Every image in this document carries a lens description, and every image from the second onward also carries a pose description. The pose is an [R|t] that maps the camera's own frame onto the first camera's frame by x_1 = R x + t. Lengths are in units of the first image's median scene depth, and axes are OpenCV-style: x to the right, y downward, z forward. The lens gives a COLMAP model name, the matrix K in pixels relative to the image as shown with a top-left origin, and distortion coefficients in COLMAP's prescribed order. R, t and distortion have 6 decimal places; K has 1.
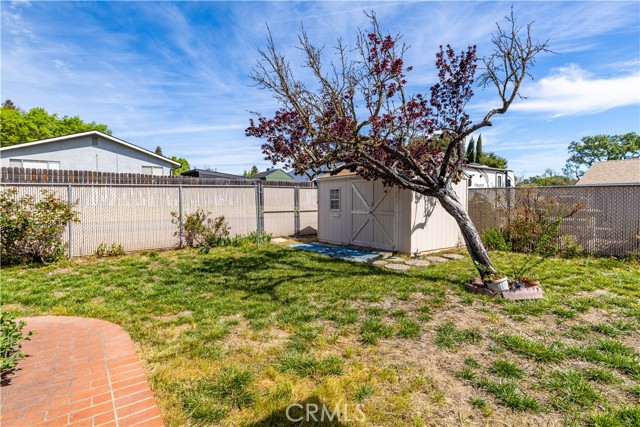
lens RADIAL K [[319.5, 0, 330.1], [0, 319.5, 208.5], [0, 0, 1]] dist [-0.000577, -0.001302]
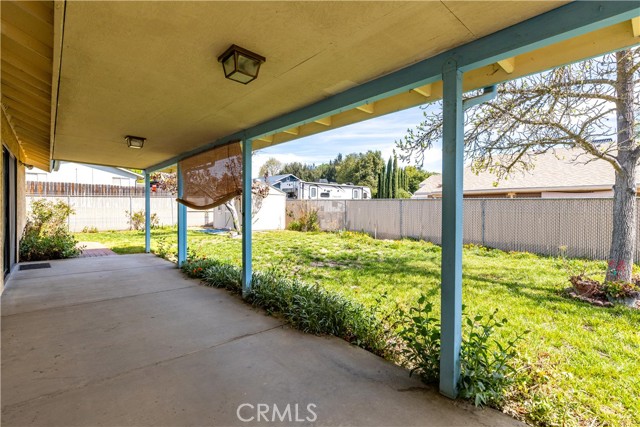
lens RADIAL K [[291.7, 0, 318.8], [0, 291.7, 209.6], [0, 0, 1]] dist [0.002419, -0.002583]
pose [[0.996989, 0.008799, 0.077041, 0.474054], [-0.007710, 0.999866, -0.014428, 0.020550], [-0.077158, 0.013791, 0.996923, -0.745672]]
